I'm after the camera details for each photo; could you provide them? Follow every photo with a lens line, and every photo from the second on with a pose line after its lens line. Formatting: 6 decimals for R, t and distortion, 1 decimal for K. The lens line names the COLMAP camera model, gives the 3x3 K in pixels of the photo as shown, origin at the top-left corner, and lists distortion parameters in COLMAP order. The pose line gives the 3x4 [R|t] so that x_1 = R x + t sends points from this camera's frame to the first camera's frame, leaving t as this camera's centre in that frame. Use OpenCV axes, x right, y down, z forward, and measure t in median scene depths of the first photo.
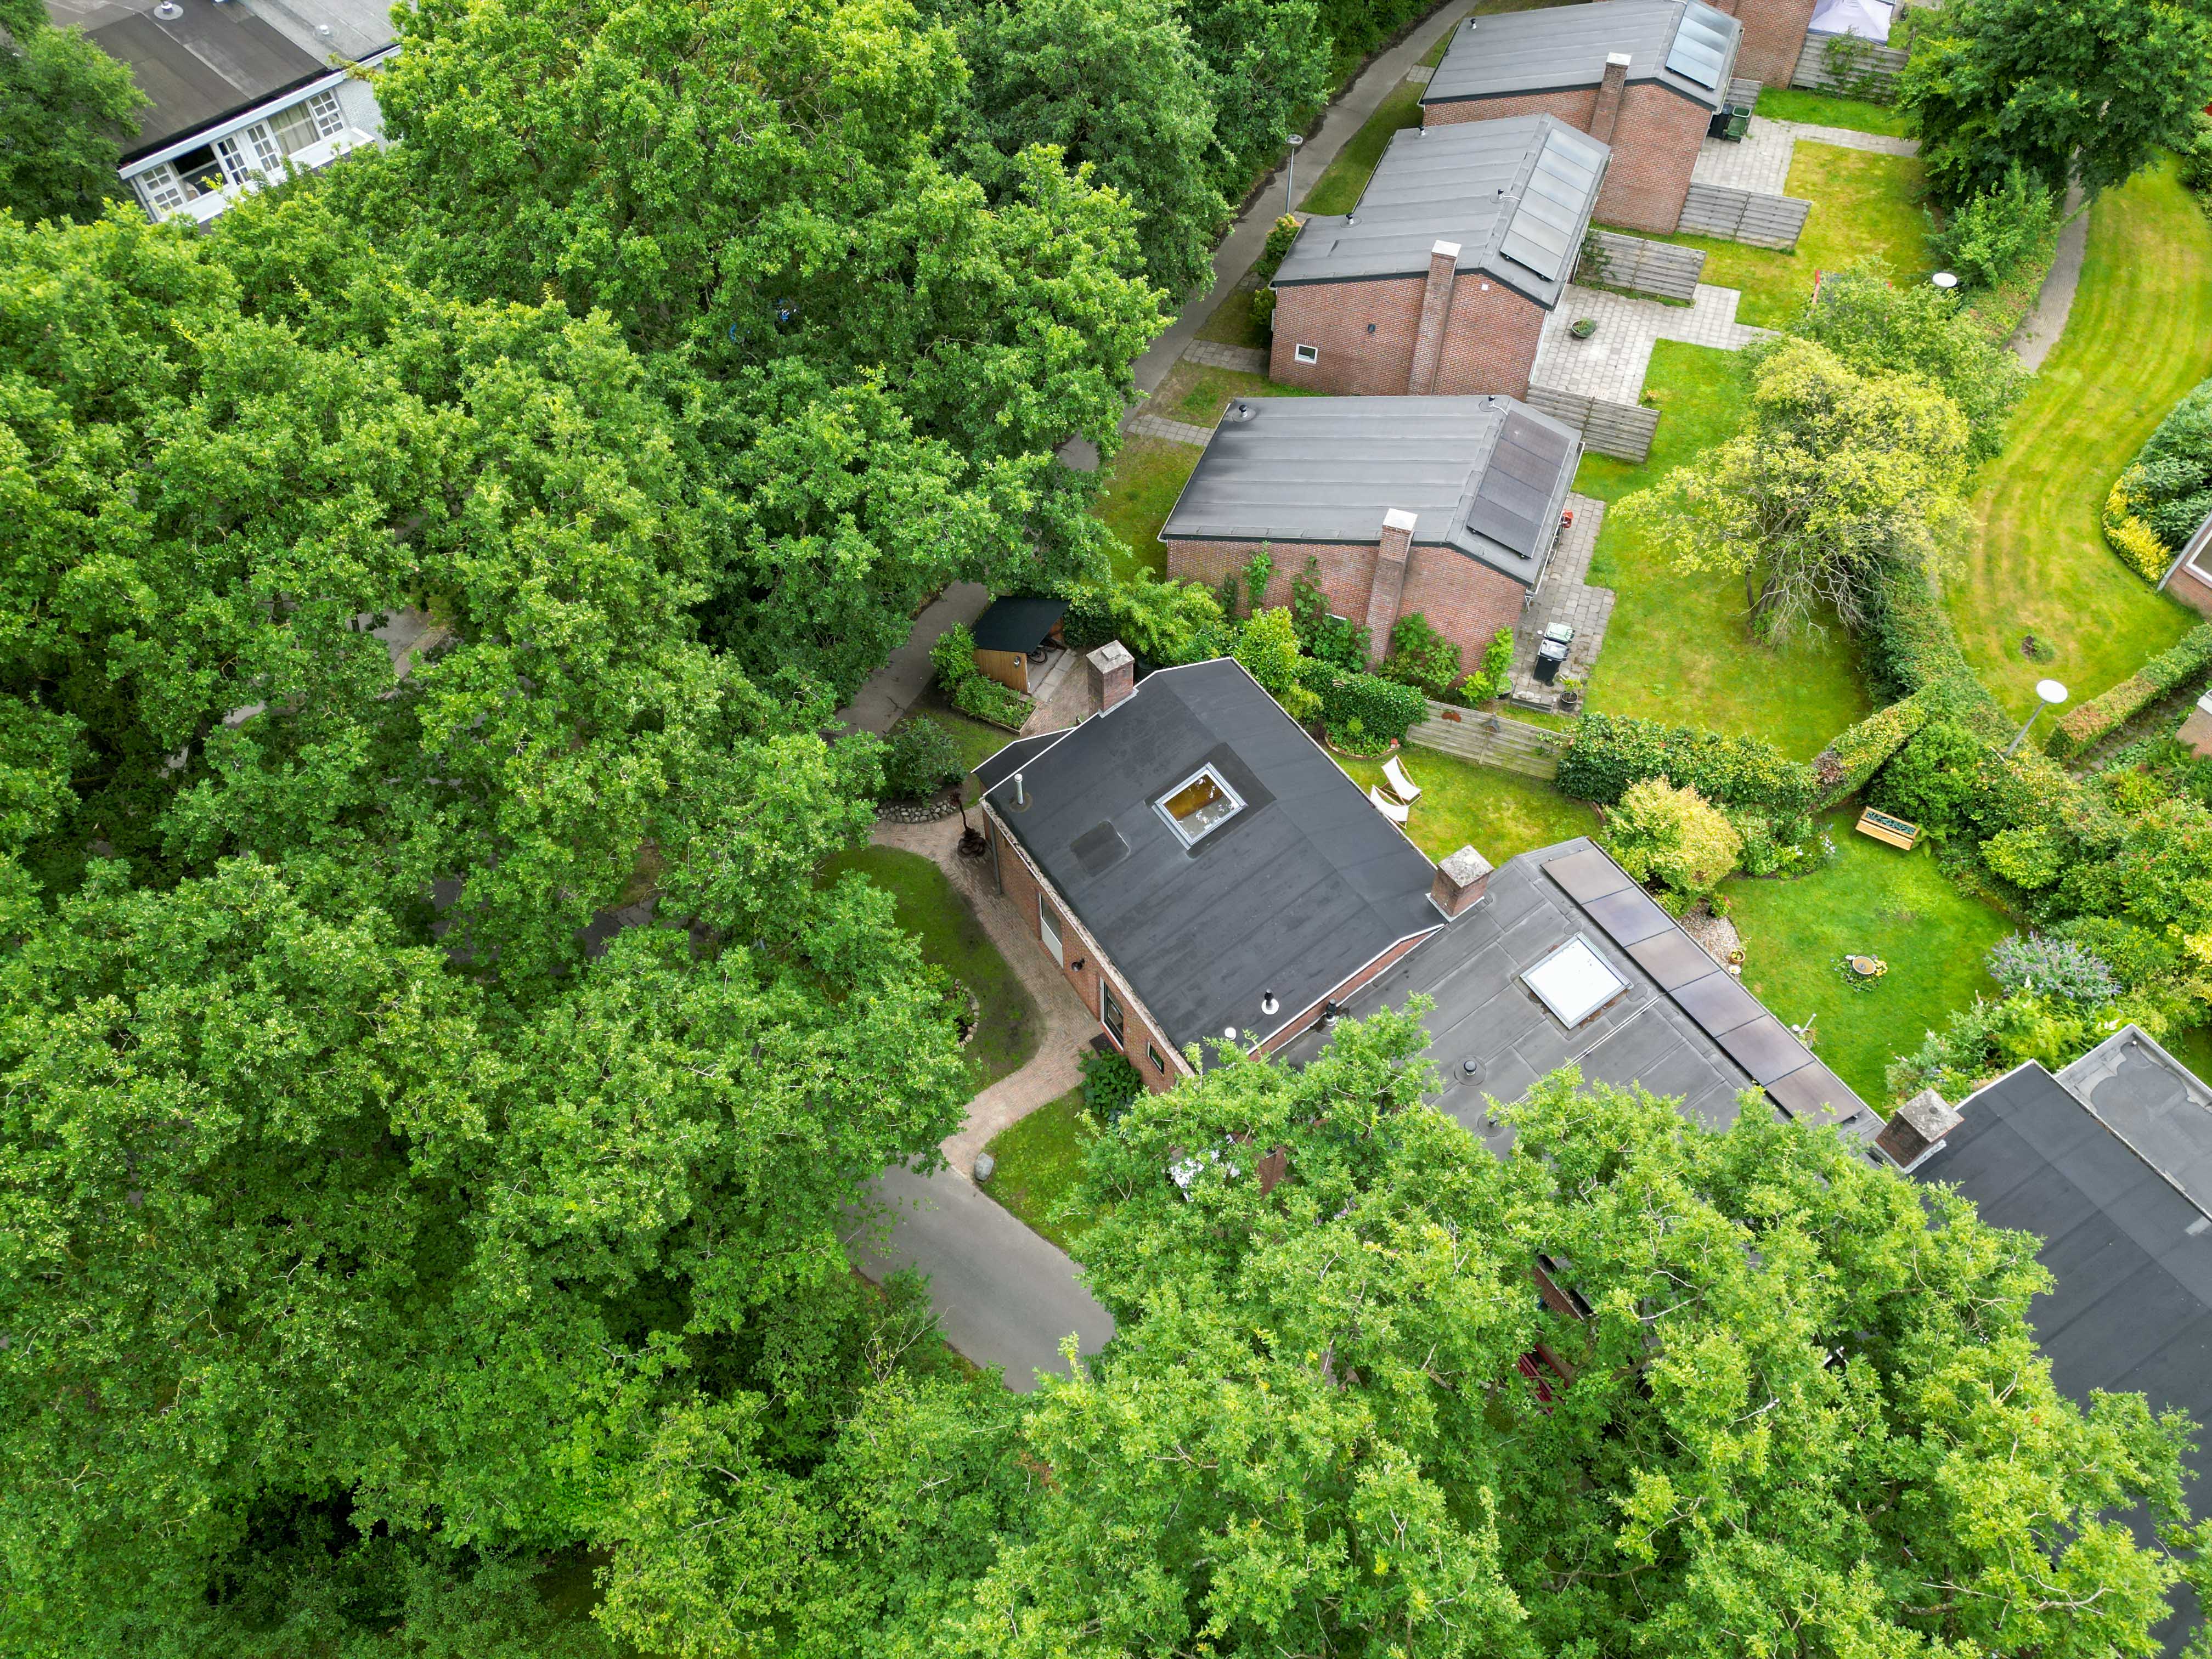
lens RADIAL K [[1539.2, 0, 1096.7], [0, 1539.2, 825.0], [0, 0, 1]] dist [0.059484, -0.057175]
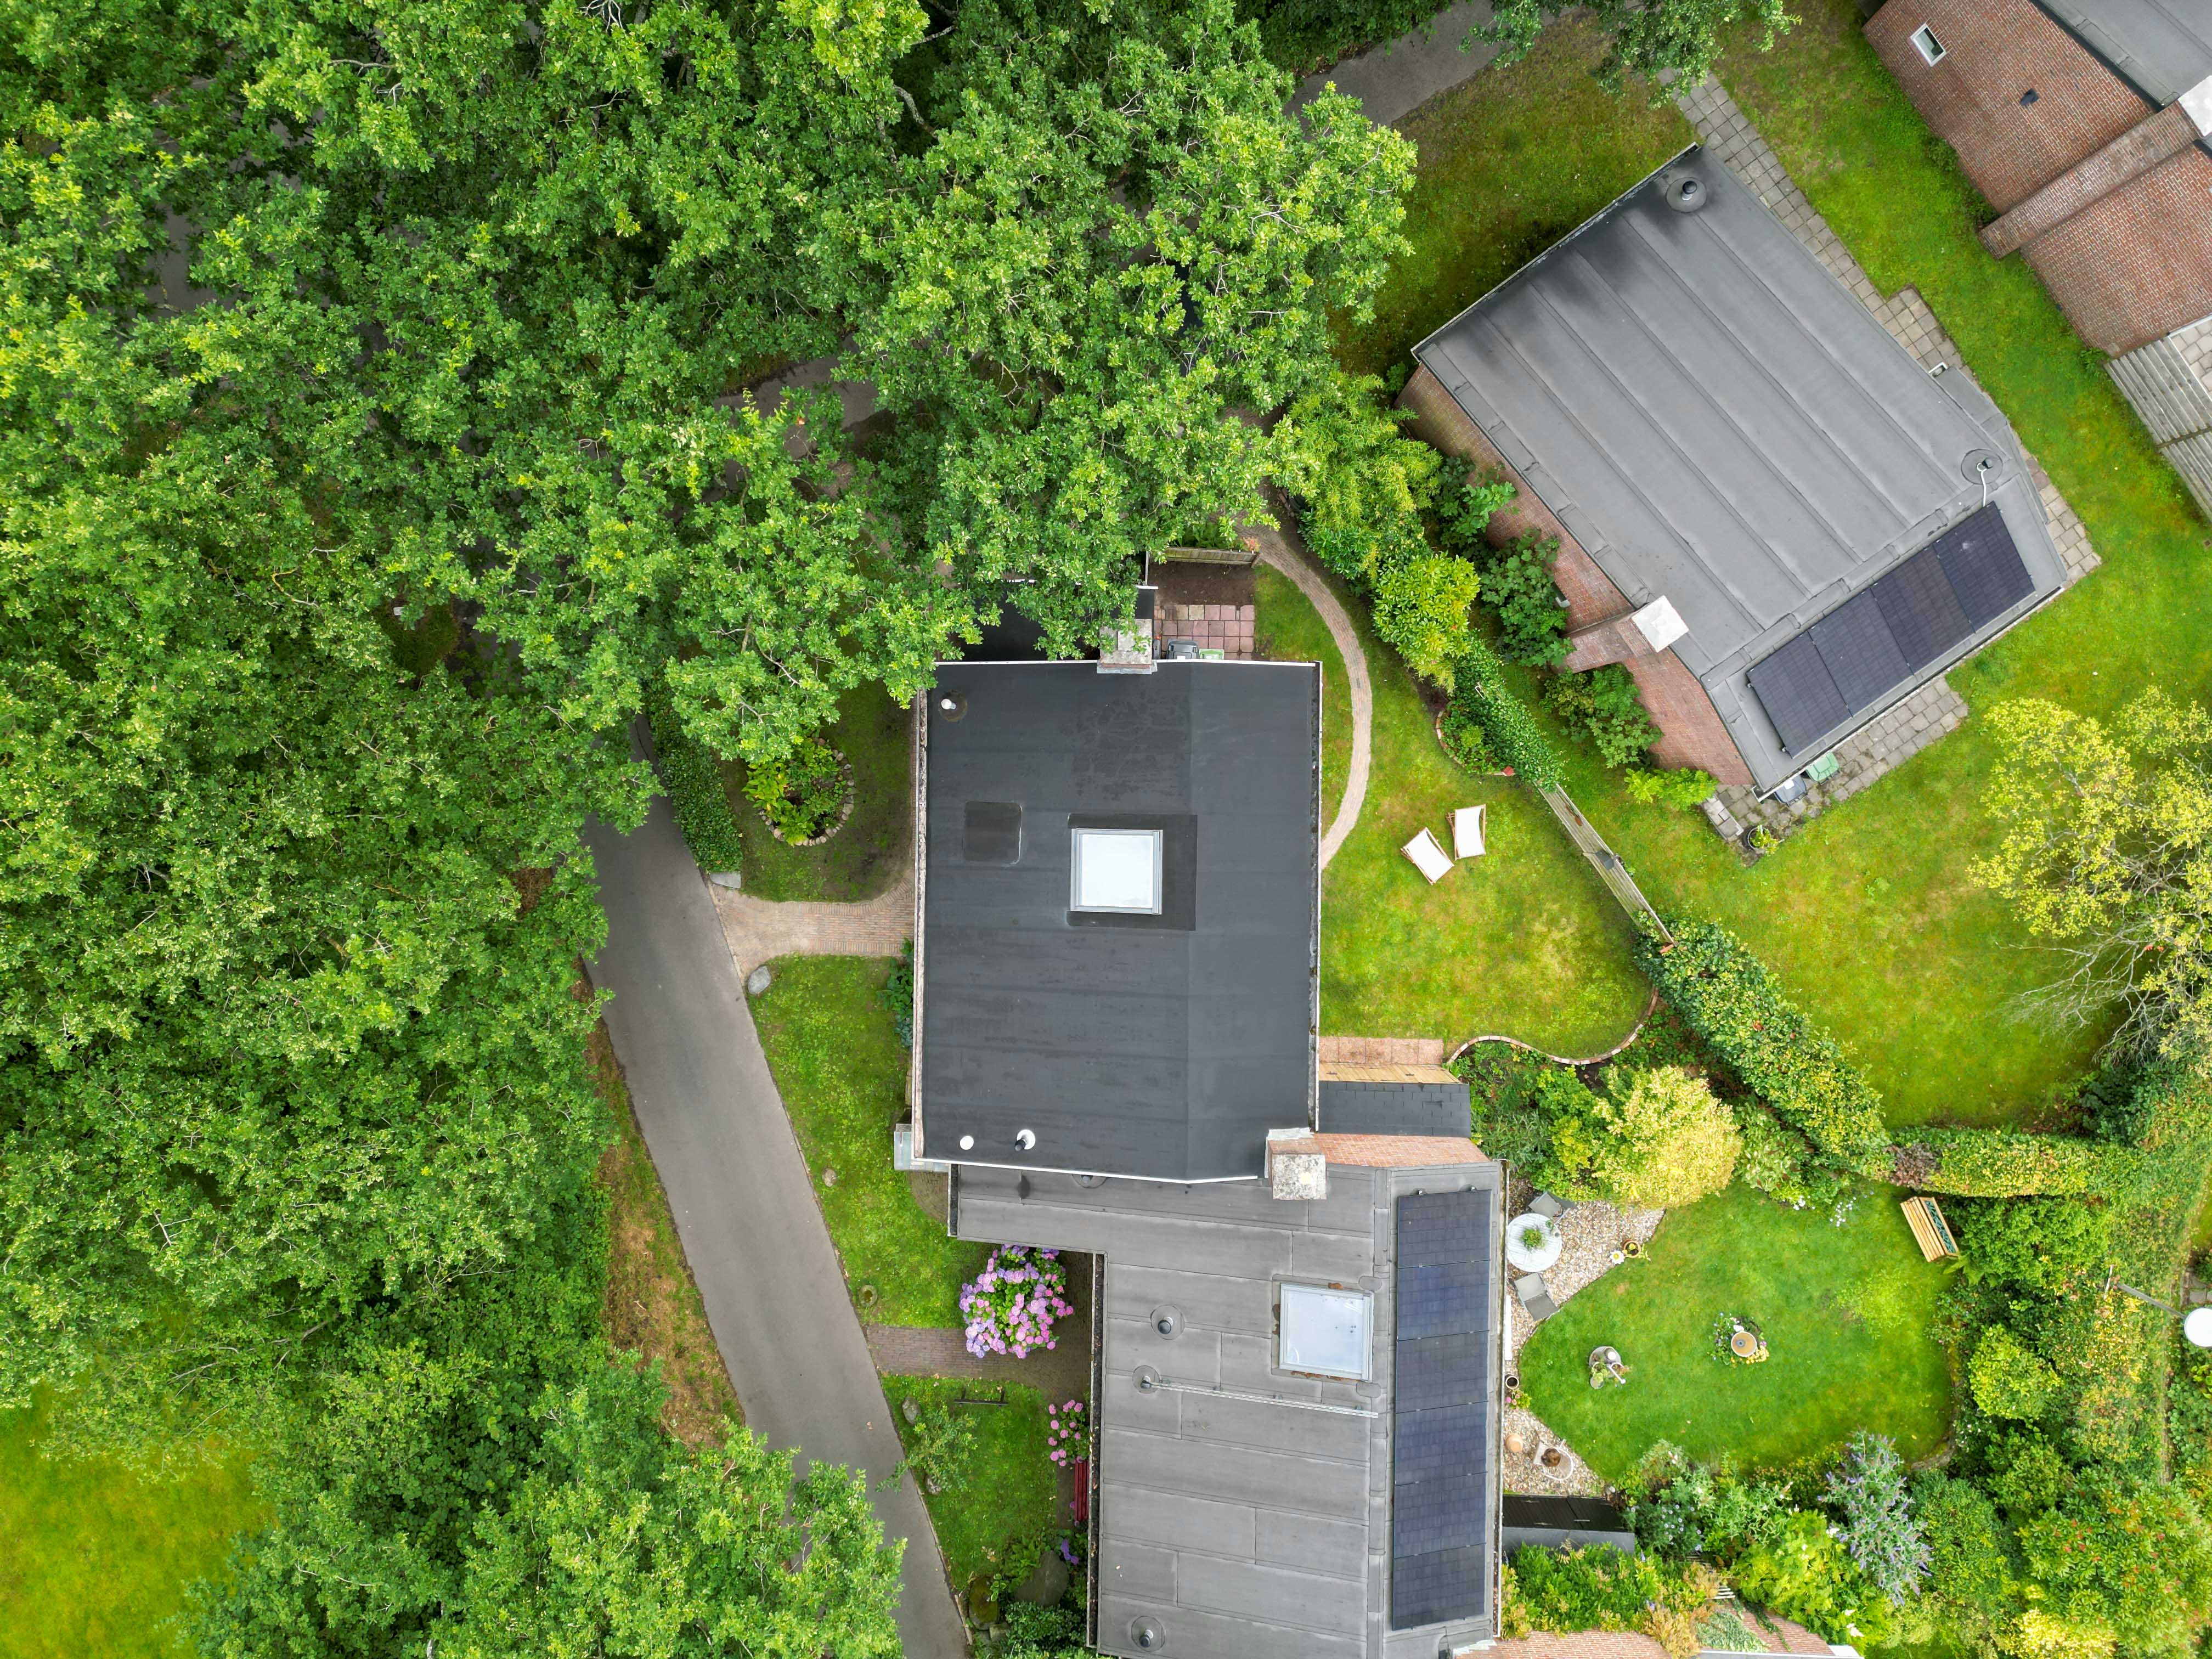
lens RADIAL K [[1539.2, 0, 1096.7], [0, 1539.2, 825.0], [0, 0, 1]] dist [0.059484, -0.057175]
pose [[0.837811, 0.545947, 0.003777, 0.042350], [-0.426460, 0.650095, 0.628895, -0.510999], [0.340888, -0.528506, 0.777481, 0.394205]]
